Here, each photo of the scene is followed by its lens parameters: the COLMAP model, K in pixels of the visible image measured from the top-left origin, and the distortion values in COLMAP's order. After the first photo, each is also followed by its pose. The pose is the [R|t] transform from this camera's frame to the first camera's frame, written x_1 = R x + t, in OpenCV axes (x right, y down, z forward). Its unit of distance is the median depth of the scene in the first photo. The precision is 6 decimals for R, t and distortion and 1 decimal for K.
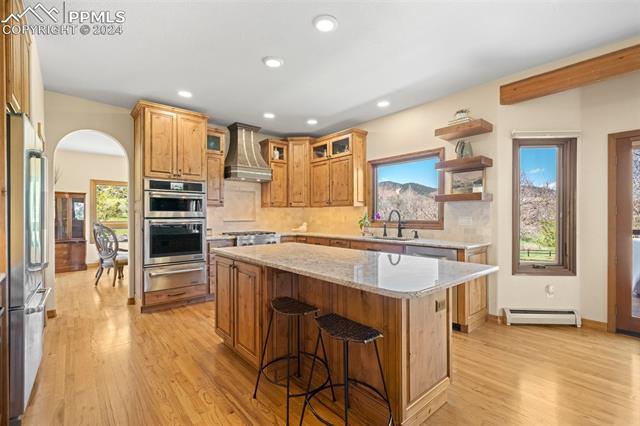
lens RADIAL K [[296.6, 0, 320.4], [0, 296.6, 214.5], [0, 0, 1]] dist [-0.003871, -0.000207]
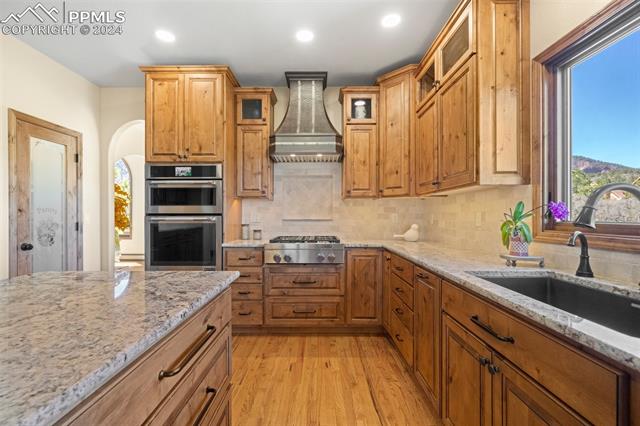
lens RADIAL K [[279.1, 0, 318.5], [0, 279.1, 215.6], [0, 0, 1]] dist [-0.000214, -0.000133]
pose [[0.750908, 0.002485, -0.660402, 0.195628], [0.001729, 0.999982, 0.005729, 0.009228], [0.660404, -0.005443, 0.750891, 0.592798]]
